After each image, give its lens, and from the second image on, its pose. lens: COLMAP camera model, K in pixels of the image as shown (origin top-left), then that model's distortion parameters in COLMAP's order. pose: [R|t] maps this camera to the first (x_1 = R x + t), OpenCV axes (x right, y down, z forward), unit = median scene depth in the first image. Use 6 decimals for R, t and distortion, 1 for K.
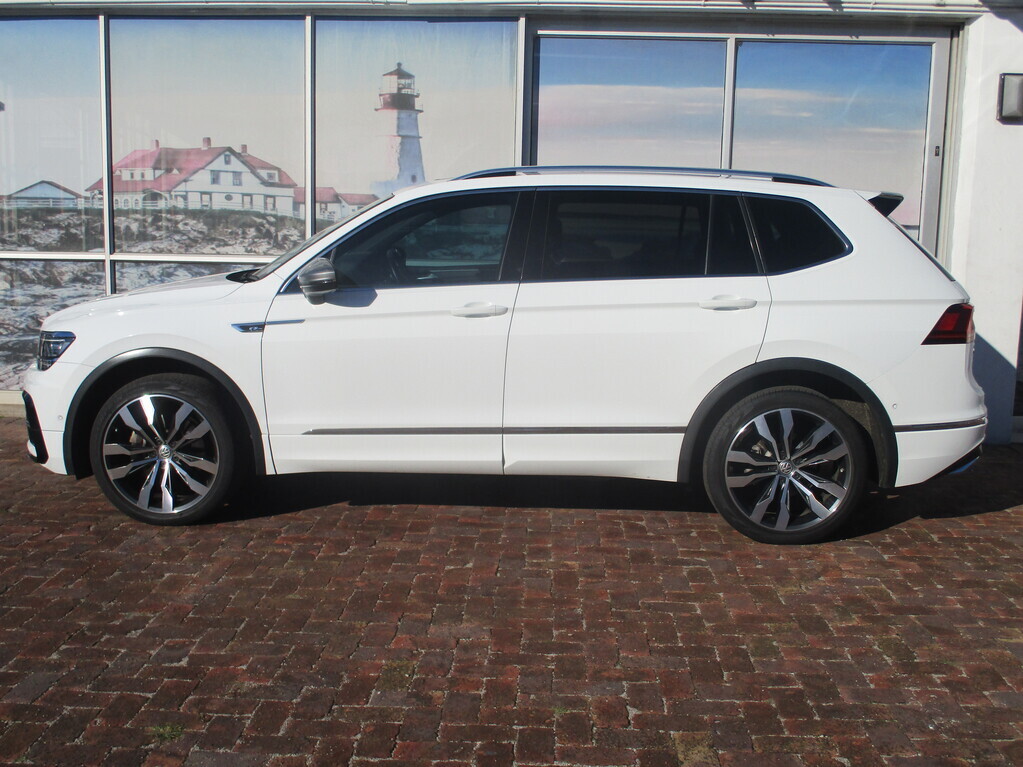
lens RADIAL K [[1112.0, 0, 504.8], [0, 1112.0, 378.6], [0, 0, 1]] dist [-0.046007, 0.000000]
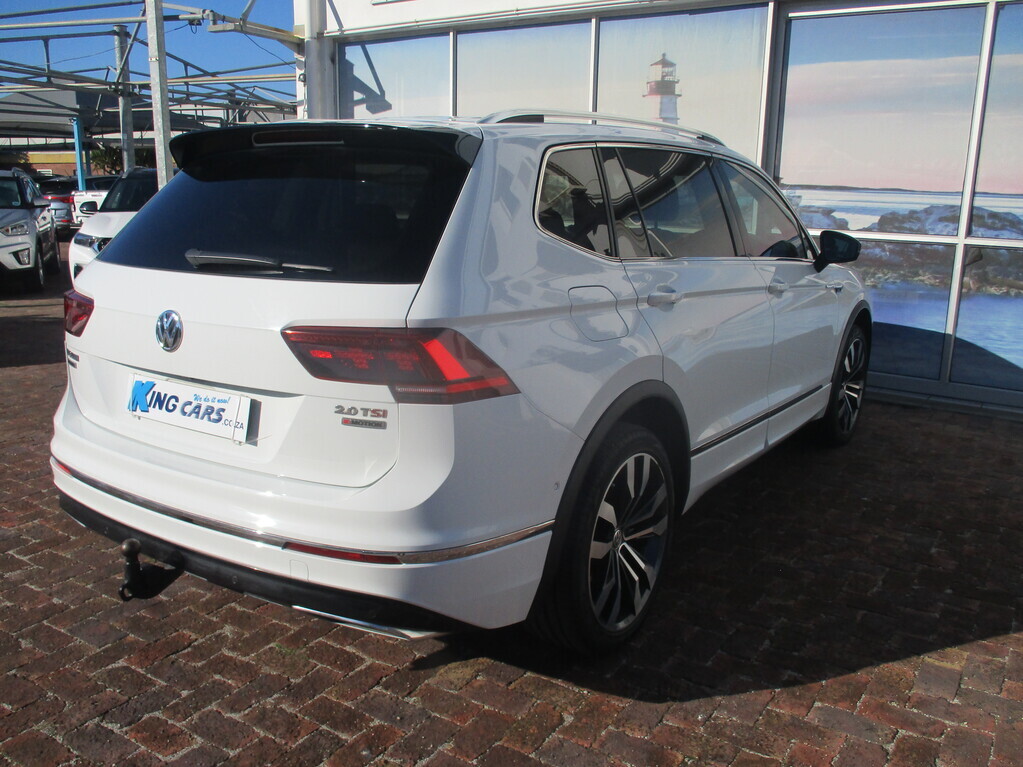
lens RADIAL K [[890.4, 0, 508.4], [0, 890.4, 384.0], [0, 0, 1]] dist [-0.017620, -0.012793]
pose [[0.861458, 0.107865, -0.496241, 0.258843], [-0.075398, 0.993518, 0.085066, -0.010762], [0.502201, -0.035865, 0.864007, 0.112113]]
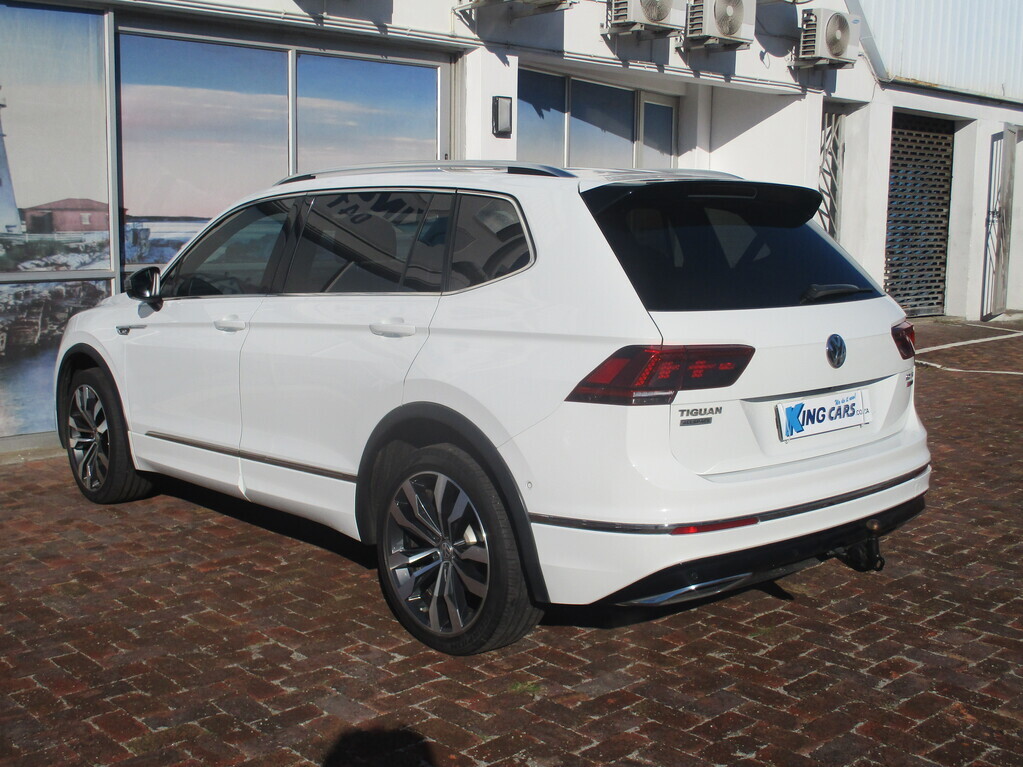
lens RADIAL K [[1200.3, 0, 508.0], [0, 1200.3, 387.5], [0, 0, 1]] dist [-0.046114, 0.000000]
pose [[0.699841, -0.115755, 0.704857, -0.490554], [0.113073, 0.992293, 0.050692, -0.020656], [-0.705292, 0.044224, 0.707536, 0.056313]]
